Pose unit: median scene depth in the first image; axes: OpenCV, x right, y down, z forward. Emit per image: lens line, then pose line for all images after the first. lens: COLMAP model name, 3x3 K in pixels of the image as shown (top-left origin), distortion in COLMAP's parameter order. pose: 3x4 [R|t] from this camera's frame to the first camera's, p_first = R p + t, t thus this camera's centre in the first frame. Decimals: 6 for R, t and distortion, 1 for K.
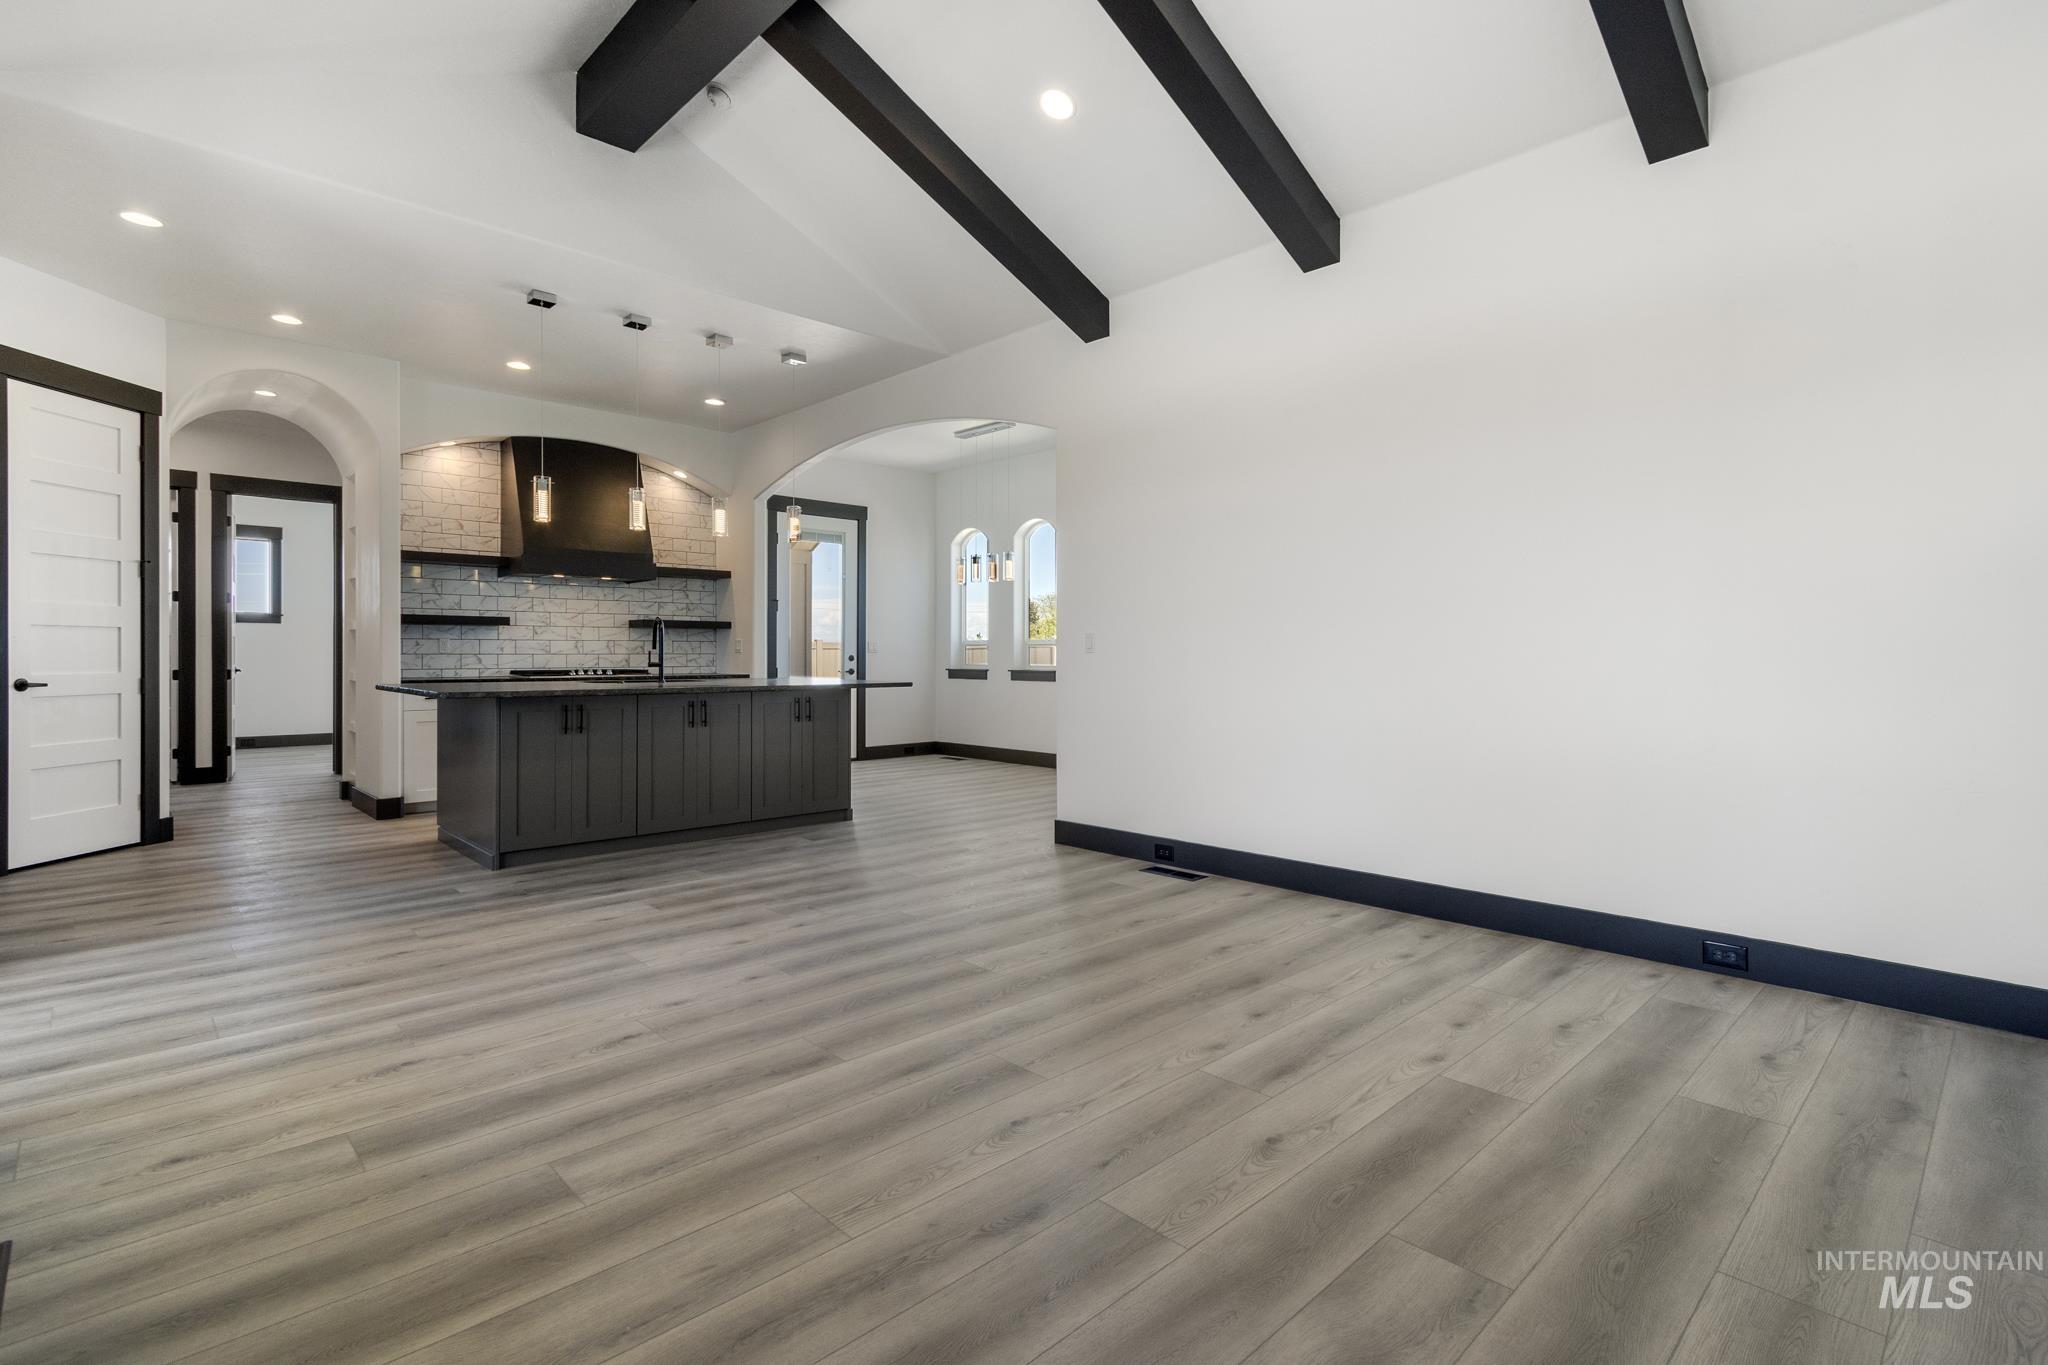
lens RADIAL K [[965.5, 0, 1018.8], [0, 965.5, 665.2], [0, 0, 1]] dist [0.008524, -0.002500]
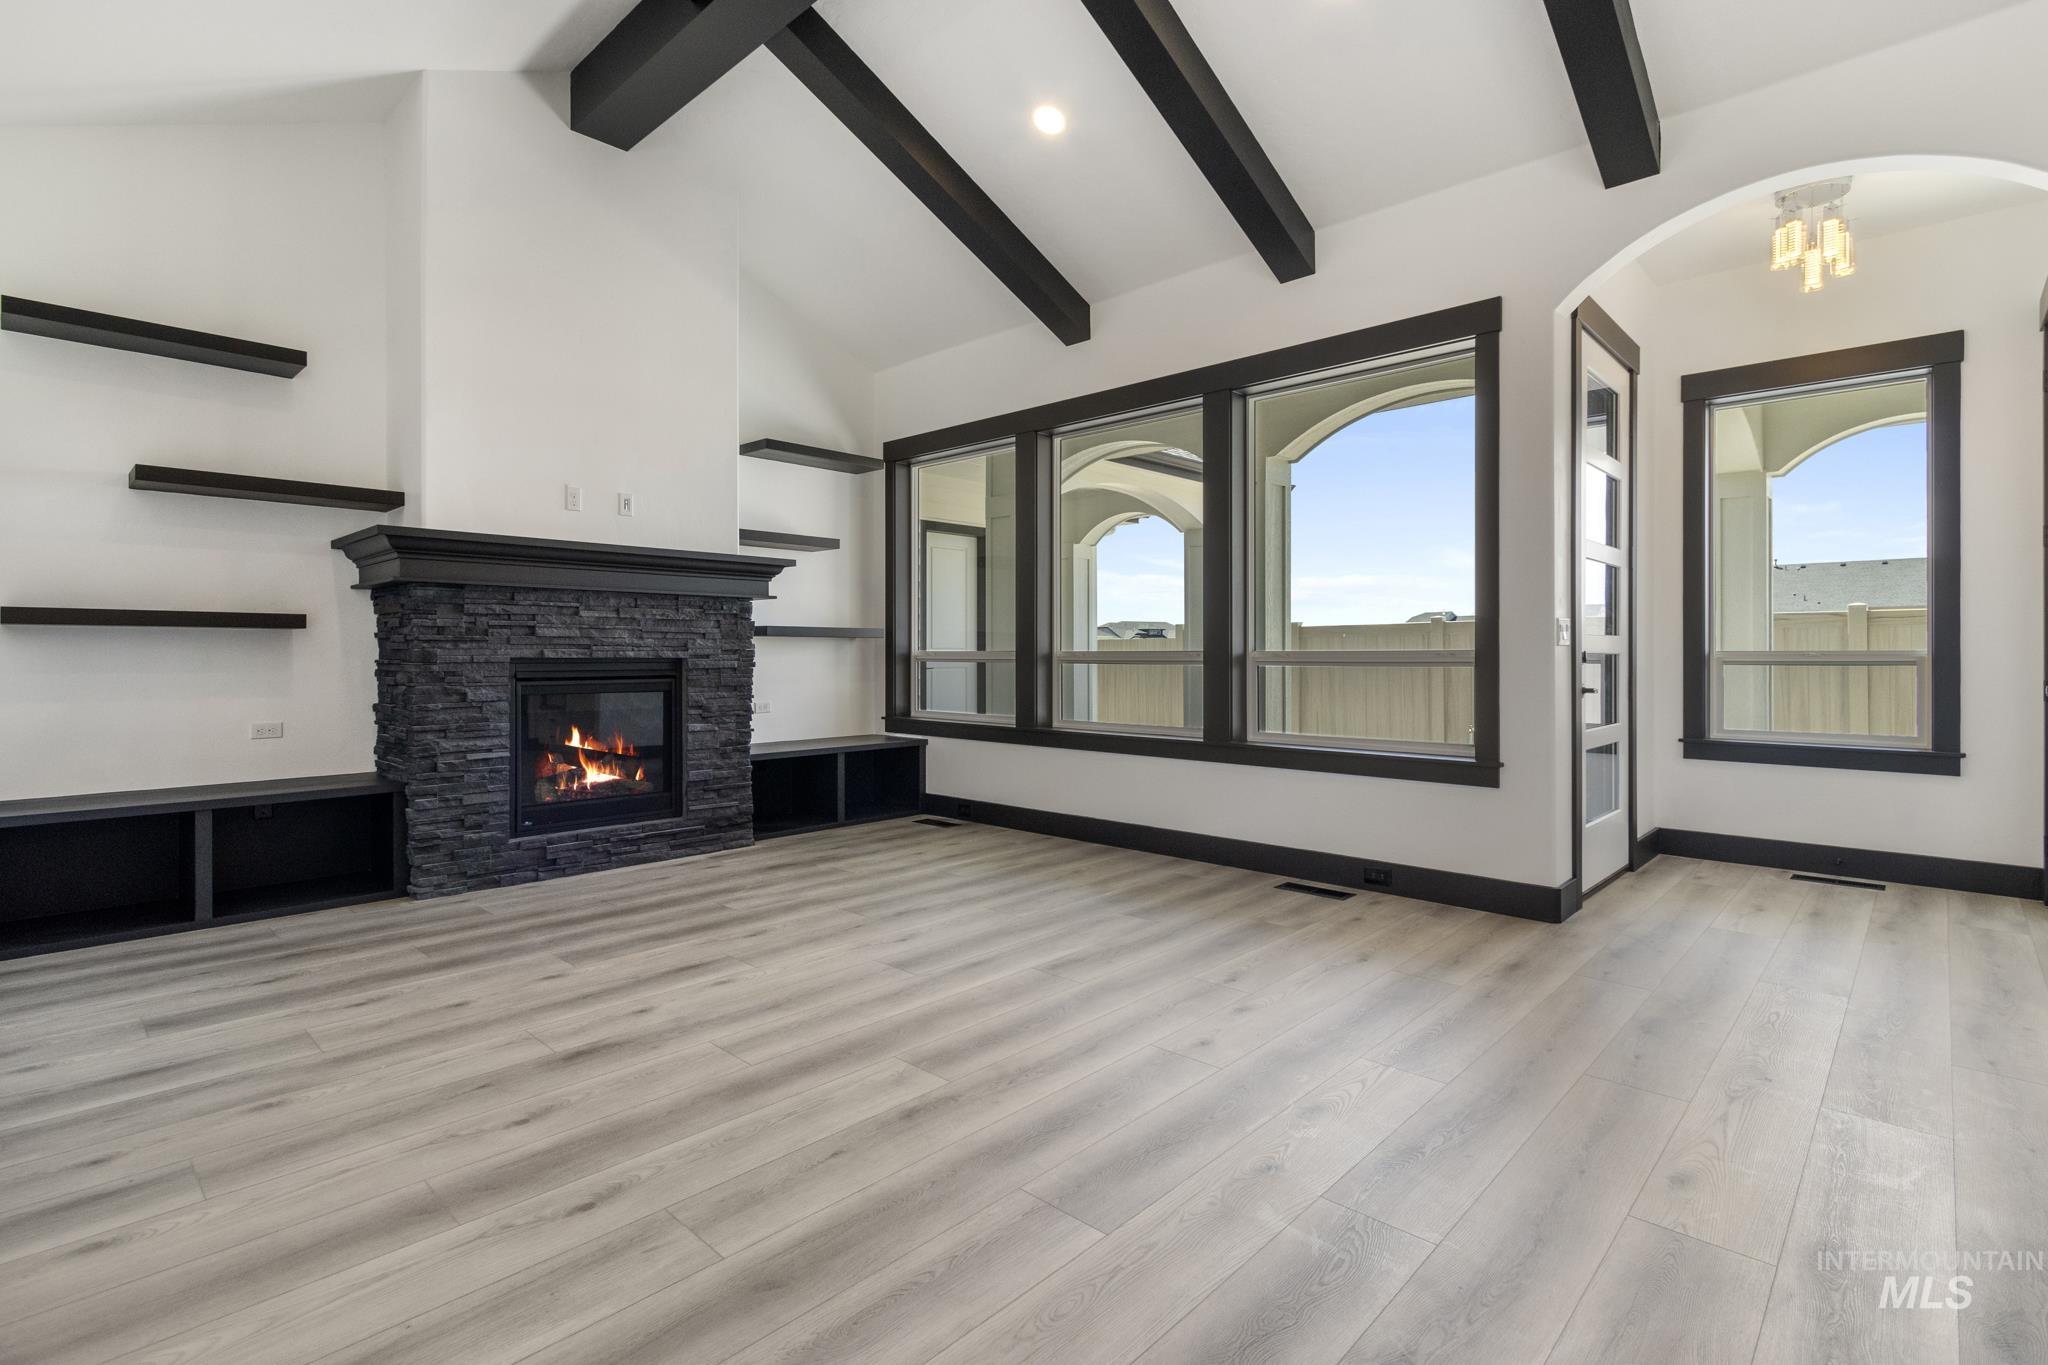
lens RADIAL K [[965.5, 0, 1010.5], [0, 965.5, 659.7], [0, 0, 1]] dist [0.008524, -0.002500]
pose [[-0.999093, -0.001213, -0.042556, -0.034457], [-0.002042, 0.999809, 0.019442, -0.006745], [0.042524, 0.019511, -0.998905, 0.801763]]
